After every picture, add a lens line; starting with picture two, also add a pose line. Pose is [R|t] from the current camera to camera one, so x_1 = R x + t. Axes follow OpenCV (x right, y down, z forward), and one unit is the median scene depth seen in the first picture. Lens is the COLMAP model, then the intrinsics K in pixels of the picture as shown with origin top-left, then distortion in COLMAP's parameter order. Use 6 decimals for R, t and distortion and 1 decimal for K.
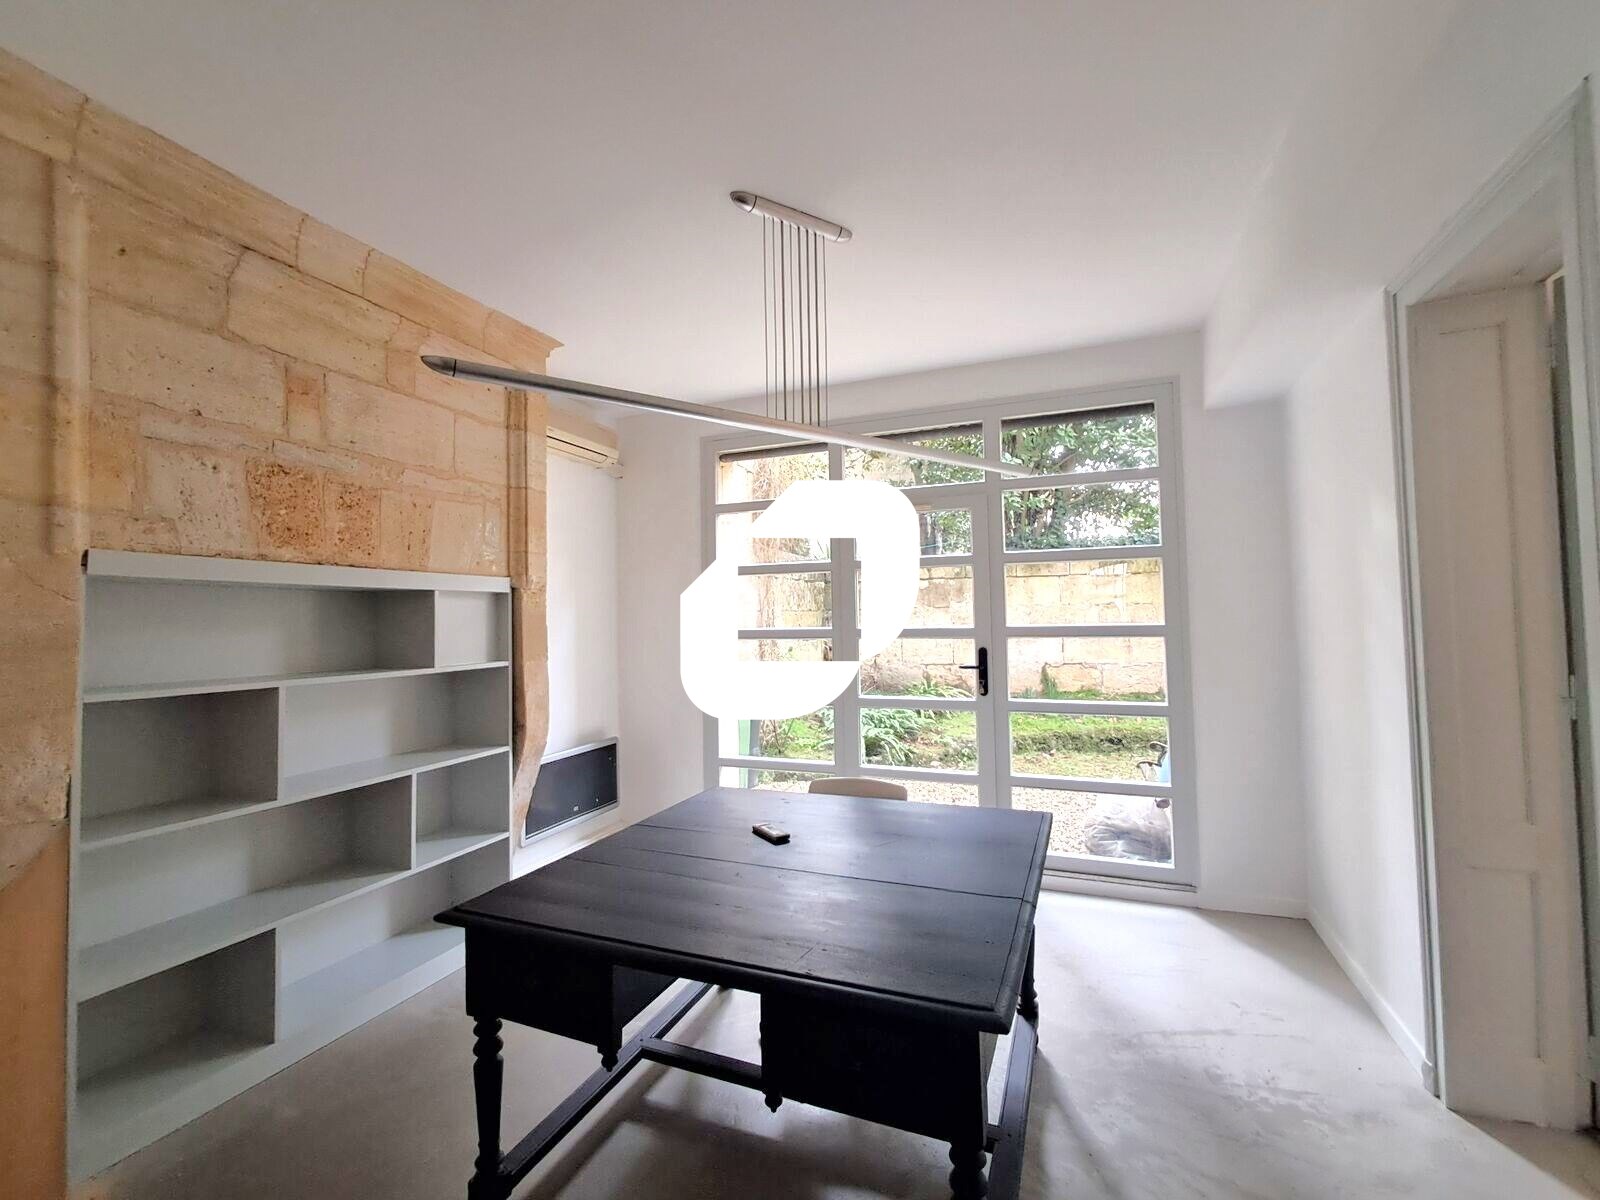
lens RADIAL K [[733.7, 0, 796.9], [0, 733.7, 596.6], [0, 0, 1]] dist [-0.000528, 0.002409]
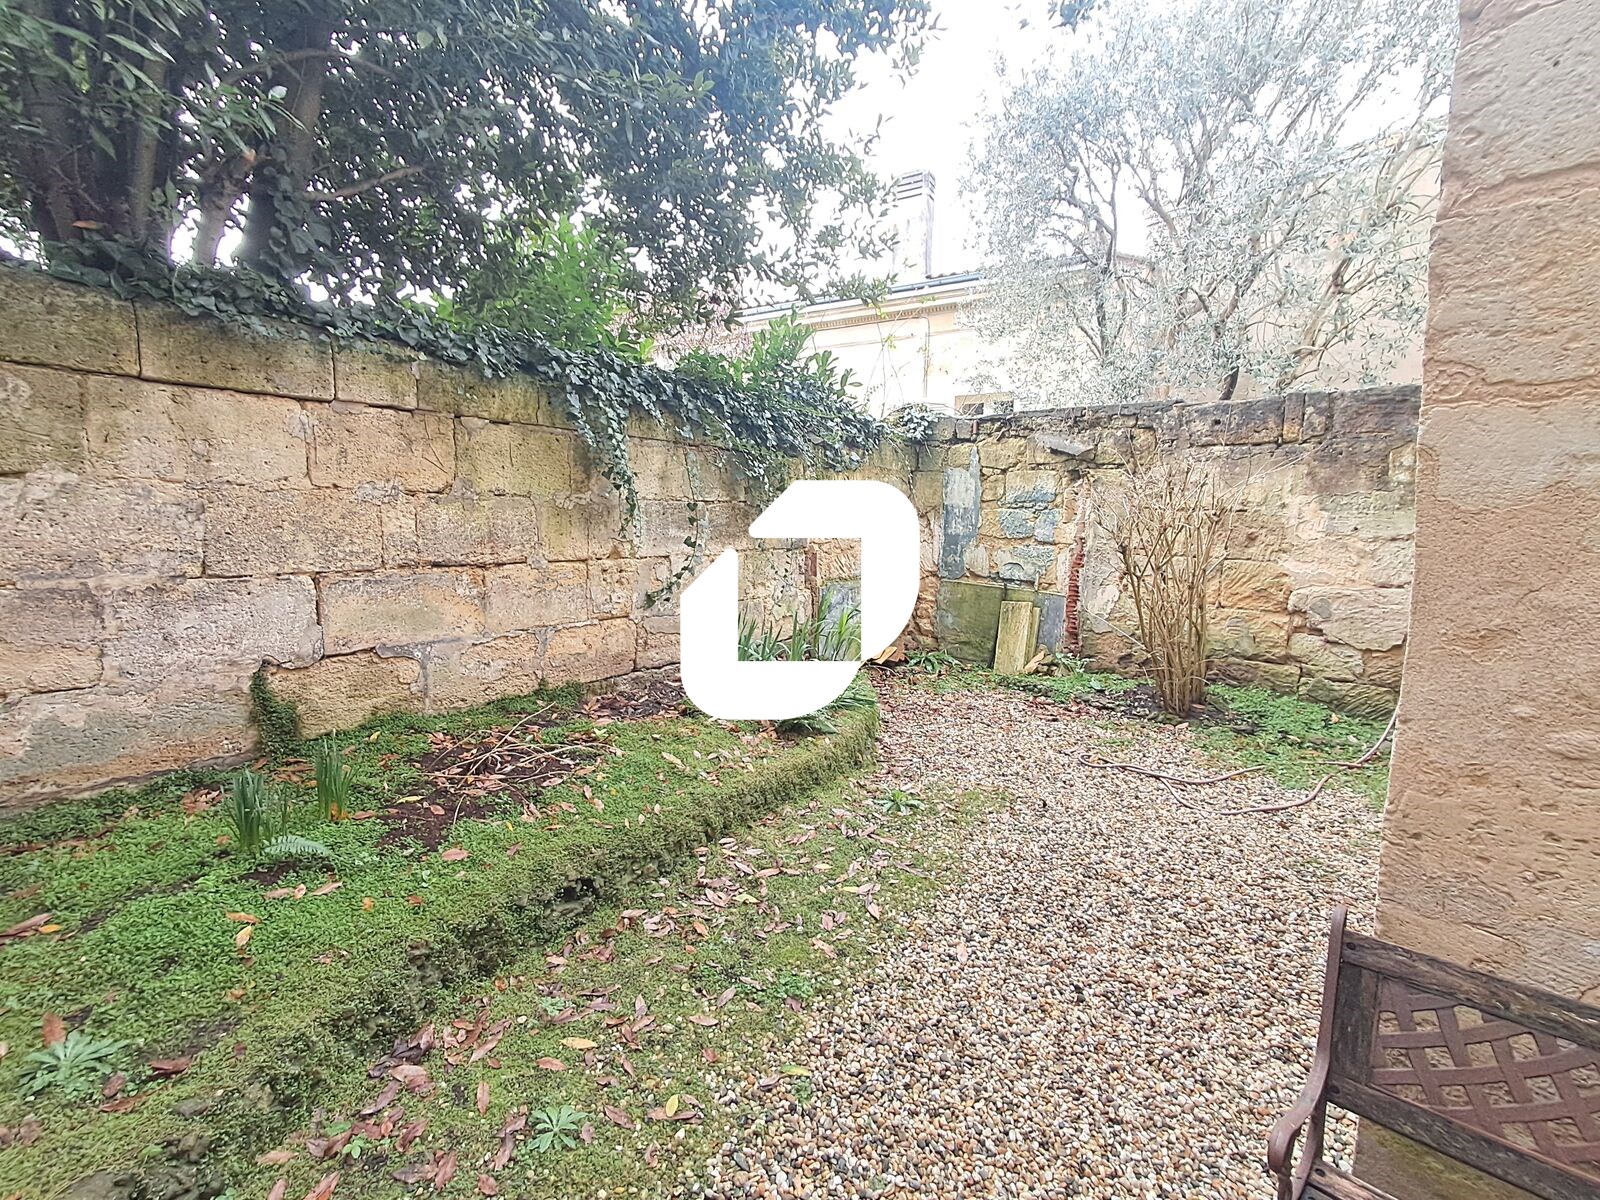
lens RADIAL K [[733.7, 0, 800.8], [0, 733.7, 596.3], [0, 0, 1]] dist [-0.000528, 0.002409]
pose [[0.445035, -0.073942, 0.892455, 0.155399], [-0.039198, 0.994022, 0.101903, 0.018142], [-0.894655, -0.080332, 0.439476, 0.646166]]
